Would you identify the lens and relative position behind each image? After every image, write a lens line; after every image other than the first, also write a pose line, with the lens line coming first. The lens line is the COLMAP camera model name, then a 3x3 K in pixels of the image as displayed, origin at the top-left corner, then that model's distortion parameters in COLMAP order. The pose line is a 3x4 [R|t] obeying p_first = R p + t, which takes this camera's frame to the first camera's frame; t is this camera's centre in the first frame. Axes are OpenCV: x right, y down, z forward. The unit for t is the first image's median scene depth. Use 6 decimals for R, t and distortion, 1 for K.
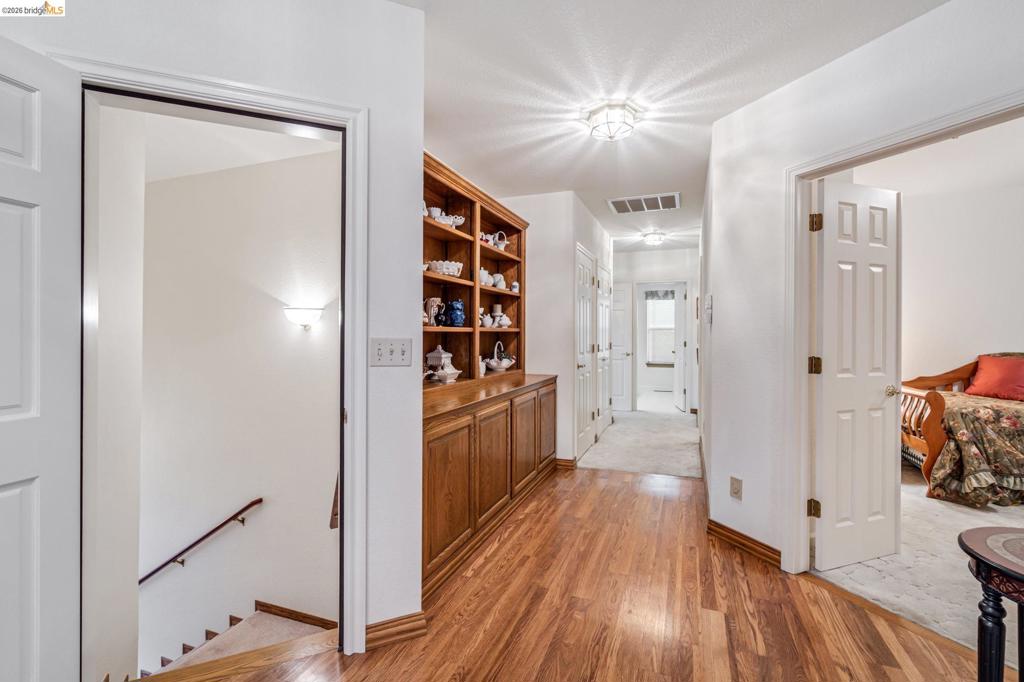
lens RADIAL K [[475.7, 0, 507.2], [0, 475.7, 338.2], [0, 0, 1]] dist [-0.000091, 0.001683]
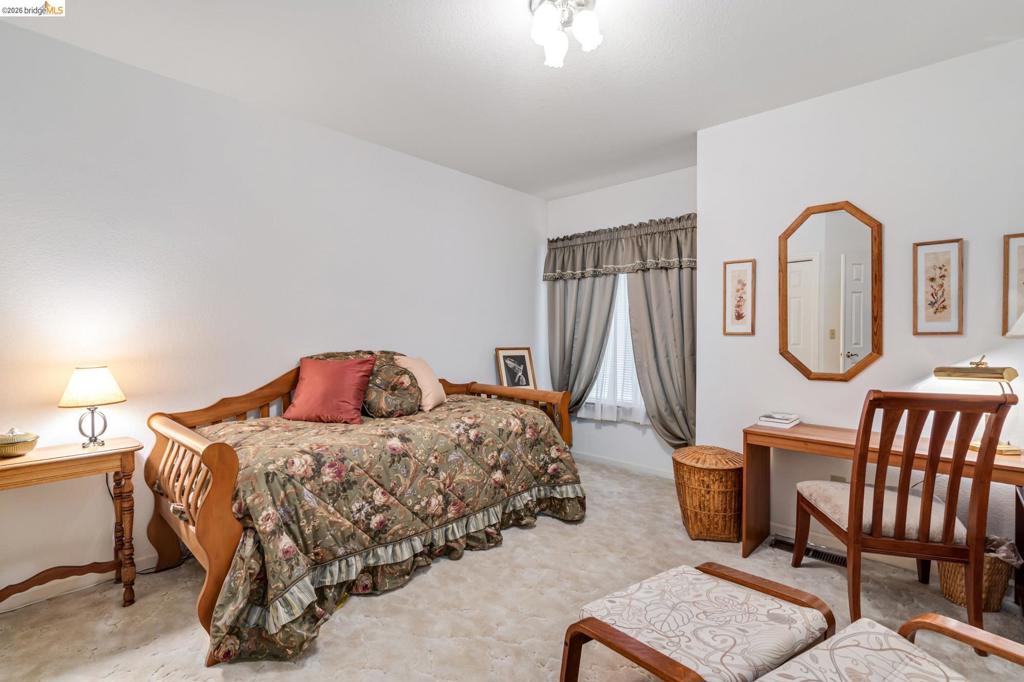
lens RADIAL K [[475.7, 0, 509.1], [0, 475.7, 338.7], [0, 0, 1]] dist [-0.000091, 0.001683]
pose [[0.396991, -0.007786, 0.917789, 0.585553], [0.004161, 0.999969, 0.006683, 0.005548], [-0.917813, 0.001166, 0.397011, 0.551114]]
